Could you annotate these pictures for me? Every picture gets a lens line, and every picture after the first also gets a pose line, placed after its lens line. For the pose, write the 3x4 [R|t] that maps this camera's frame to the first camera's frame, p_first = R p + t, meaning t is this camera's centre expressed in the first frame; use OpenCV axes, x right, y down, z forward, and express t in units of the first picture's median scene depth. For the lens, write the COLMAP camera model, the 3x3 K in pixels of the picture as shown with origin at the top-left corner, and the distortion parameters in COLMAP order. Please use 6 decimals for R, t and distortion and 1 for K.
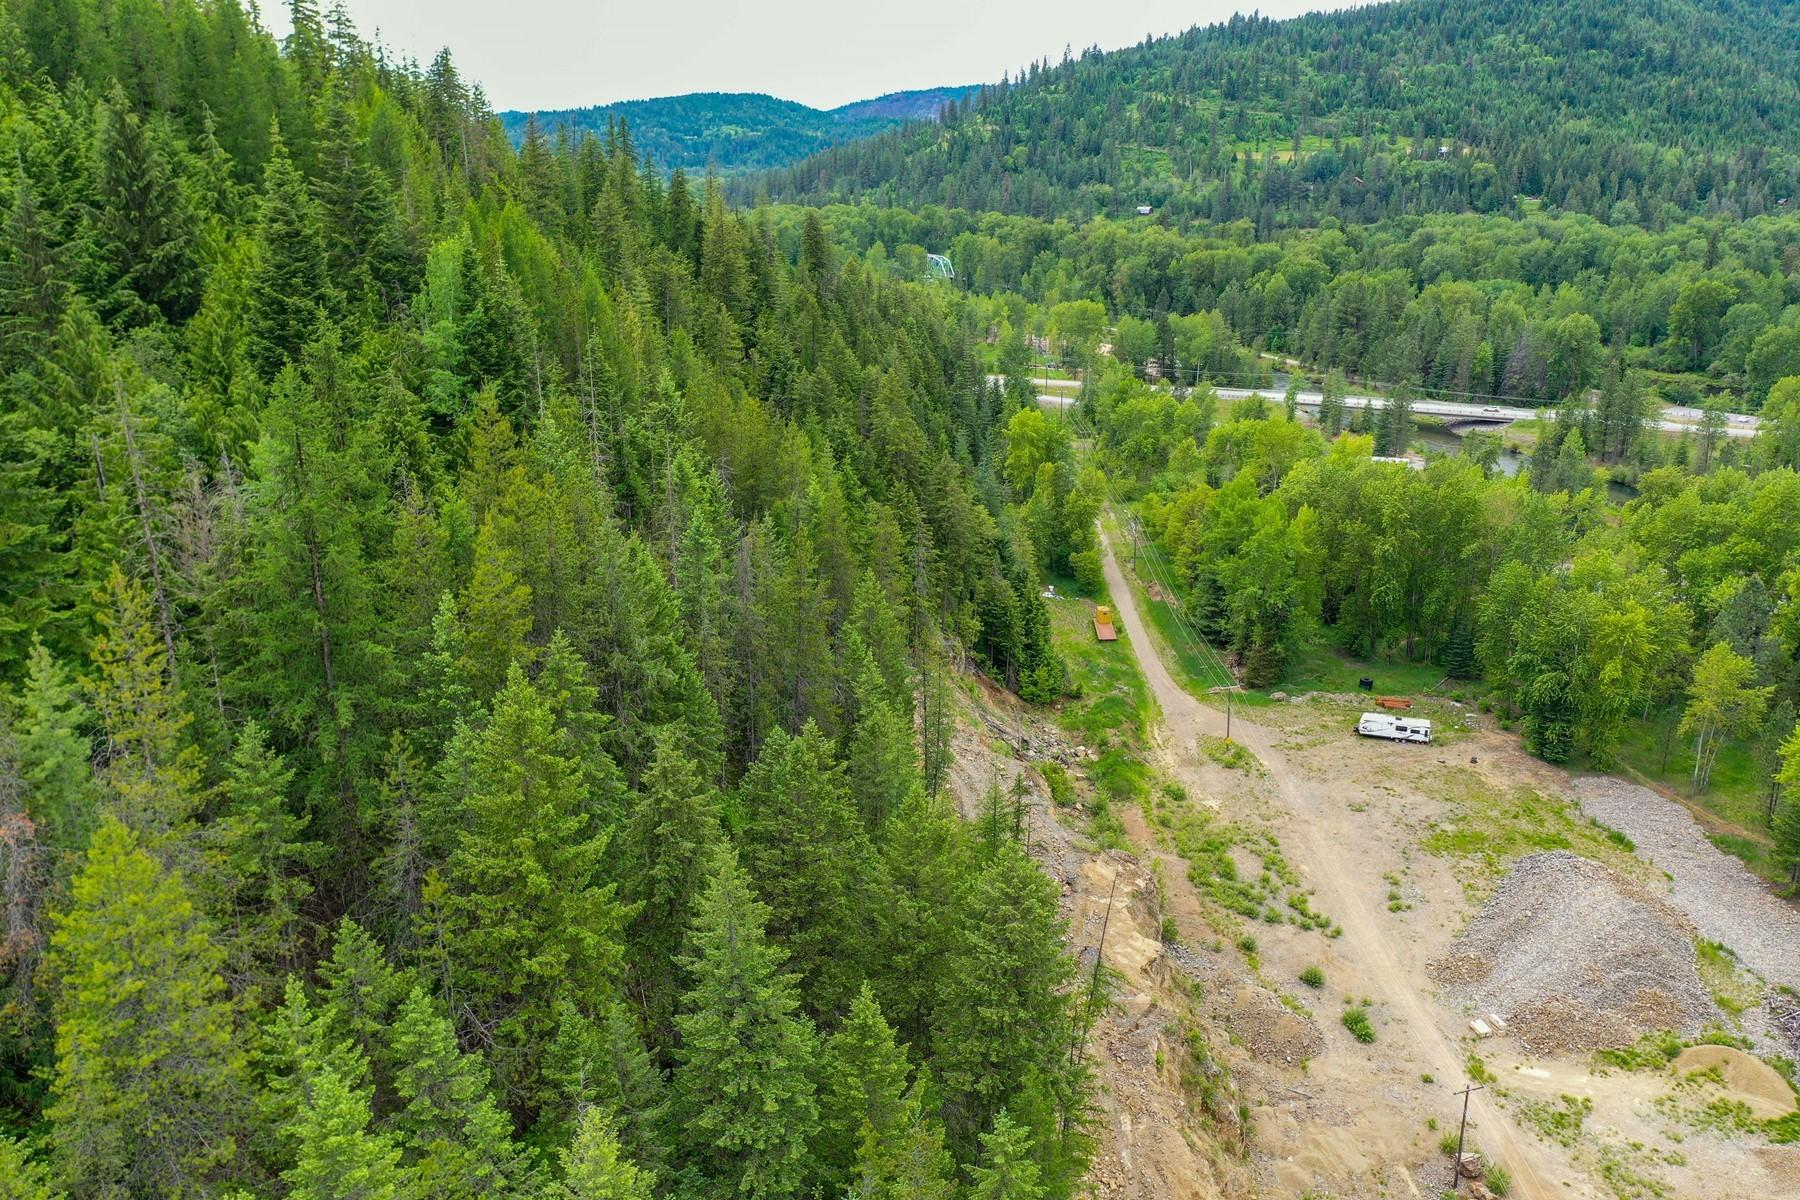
lens RADIAL K [[1417.9, 0, 909.4], [0, 1417.9, 606.3], [0, 0, 1]] dist [-0.002346, -0.001072]
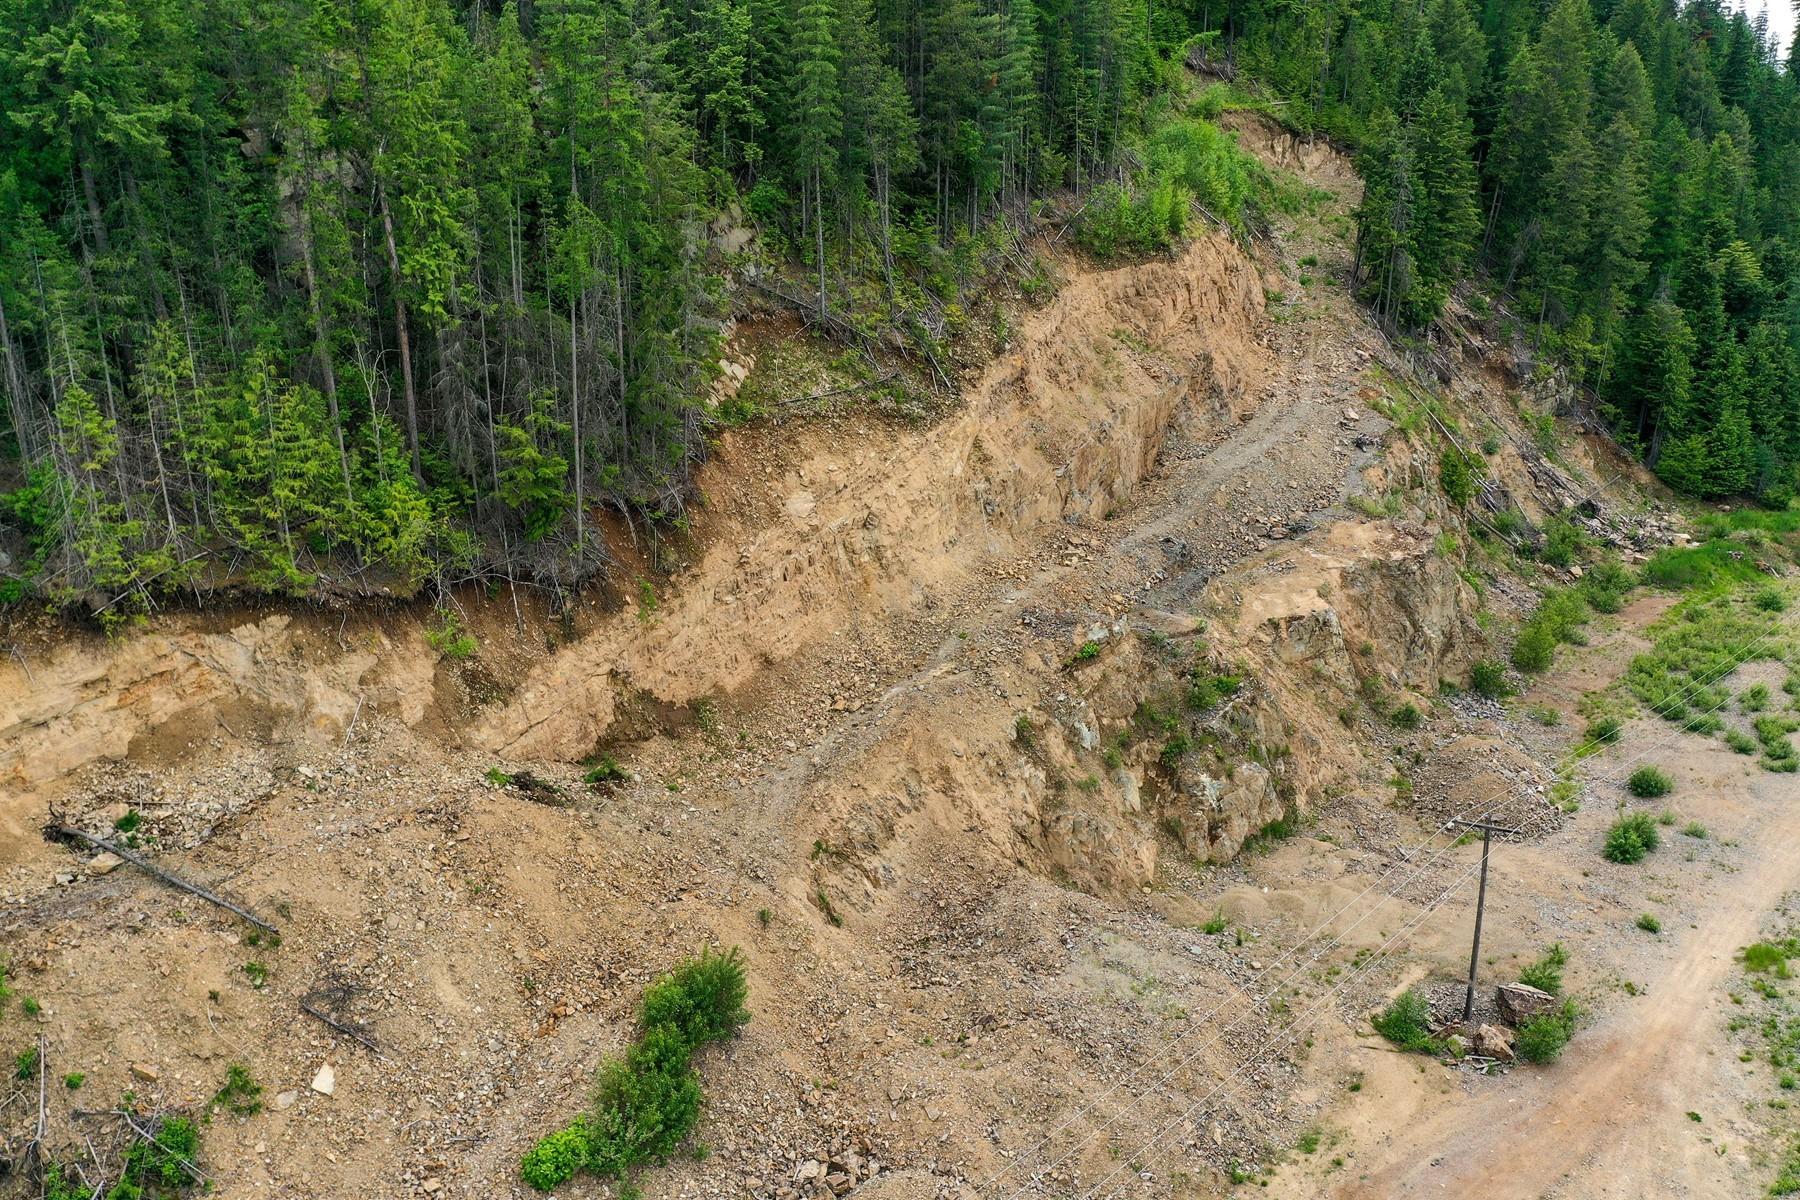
lens RADIAL K [[1417.9, 0, 900.9], [0, 1417.9, 604.9], [0, 0, 1]] dist [-0.002346, -0.001072]
pose [[0.685907, 0.227208, -0.691309, 0.337821], [-0.219621, 0.970342, 0.101010, 0.144725], [0.693756, 0.082543, 0.715464, 0.258179]]
